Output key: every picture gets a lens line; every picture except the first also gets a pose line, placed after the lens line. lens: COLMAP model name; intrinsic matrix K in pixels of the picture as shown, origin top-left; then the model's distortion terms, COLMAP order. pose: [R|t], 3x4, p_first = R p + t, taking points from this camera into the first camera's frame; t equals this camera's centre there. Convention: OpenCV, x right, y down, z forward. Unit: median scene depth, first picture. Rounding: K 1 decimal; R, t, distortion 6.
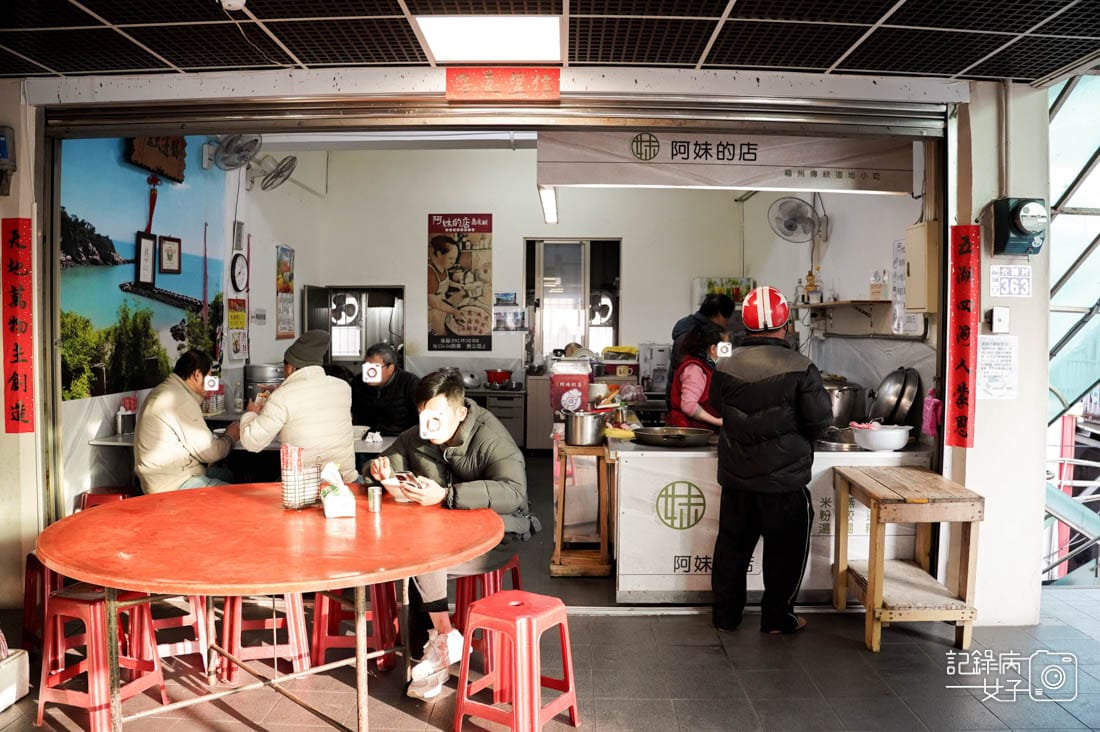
lens RADIAL K [[857.0, 0, 550.5], [0, 857.0, 361.9], [0, 0, 1]] dist [-0.158627, -0.002305]
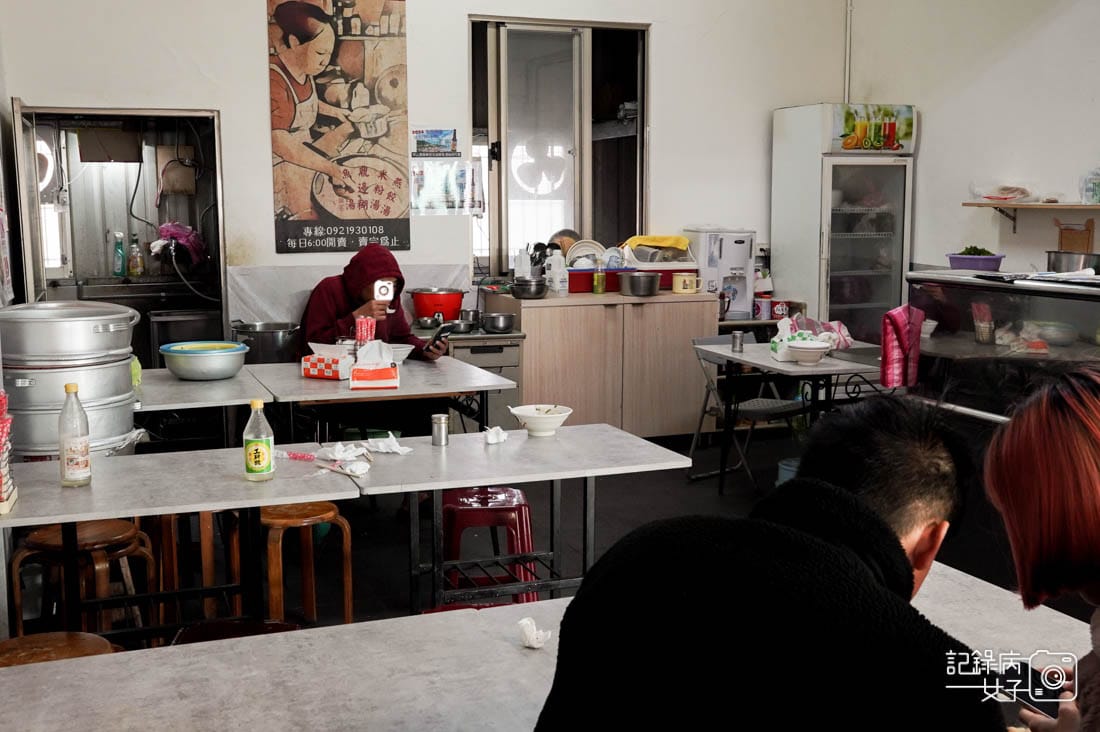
lens RADIAL K [[1147.4, 0, 550.4], [0, 1147.4, 366.4], [0, 0, 1]] dist [-0.050838, 0.000000]
pose [[0.924873, -0.064295, 0.374800, -0.243754], [0.025966, 0.993980, 0.106436, -0.014595], [-0.379388, -0.088708, 0.920976, 0.365183]]
